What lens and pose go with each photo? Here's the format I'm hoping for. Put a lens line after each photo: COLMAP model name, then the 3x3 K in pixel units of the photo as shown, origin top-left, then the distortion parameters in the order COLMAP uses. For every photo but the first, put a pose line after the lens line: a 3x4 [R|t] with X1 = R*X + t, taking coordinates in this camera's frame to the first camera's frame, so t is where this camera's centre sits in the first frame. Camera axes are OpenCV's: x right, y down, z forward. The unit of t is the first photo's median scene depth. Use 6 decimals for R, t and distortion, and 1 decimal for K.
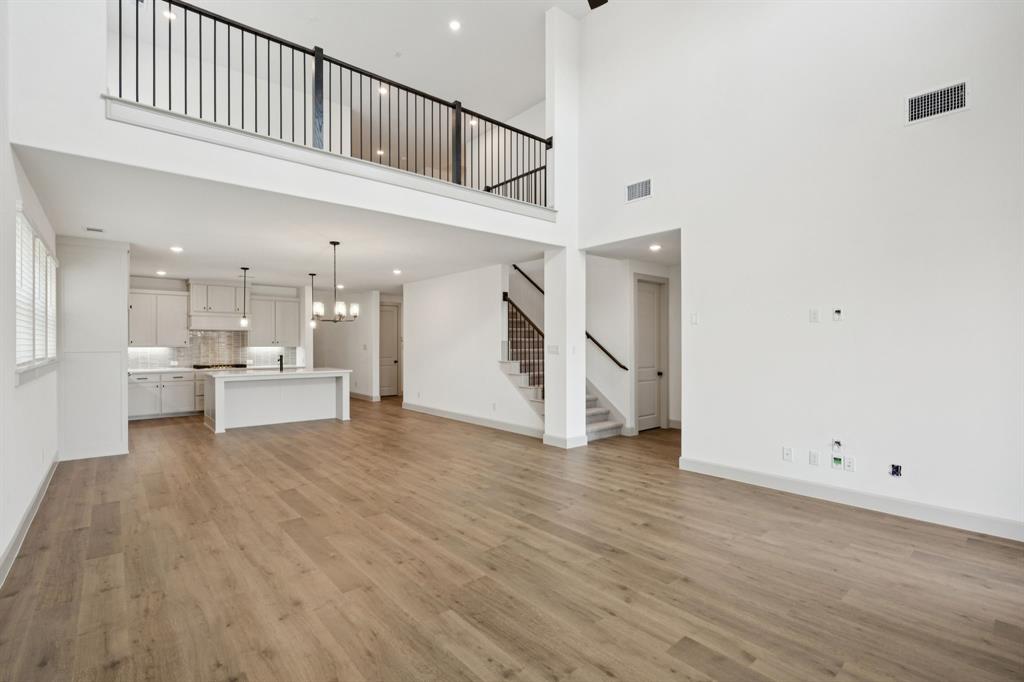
lens RADIAL K [[473.9, 0, 503.6], [0, 473.9, 348.3], [0, 0, 1]] dist [-0.000183, 0.000072]
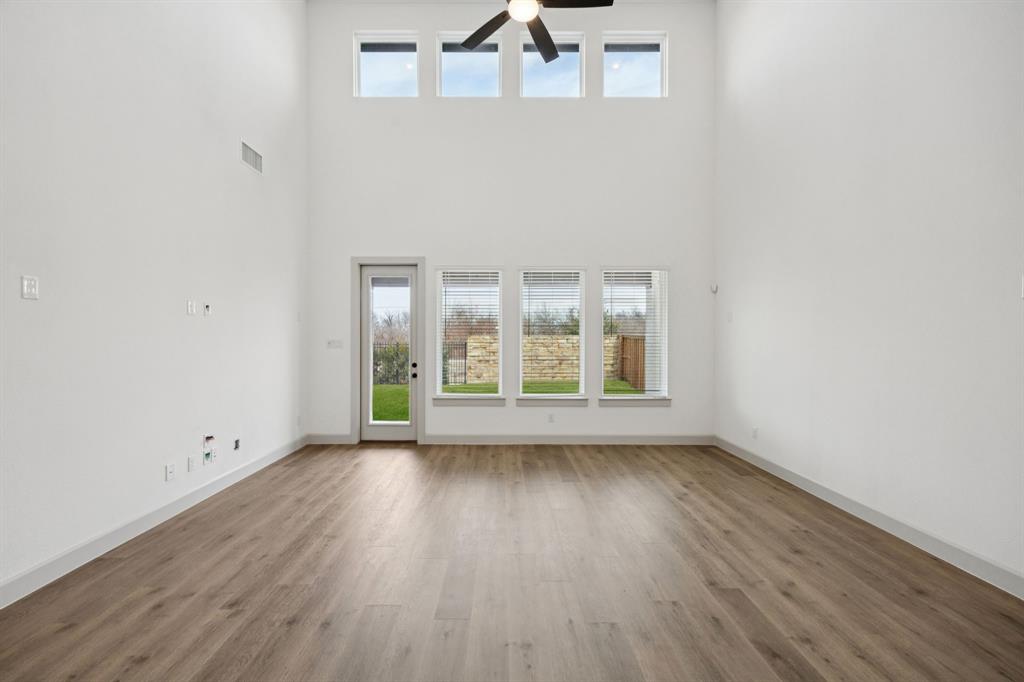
lens RADIAL K [[386.3, 0, 508.5], [0, 386.3, 342.3], [0, 0, 1]] dist [0.017803, 0.000129]
pose [[-0.757856, -0.012058, 0.652310, -0.311850], [-0.006794, 0.999921, 0.010591, -0.015114], [-0.652386, 0.003595, -0.757878, 1.211250]]
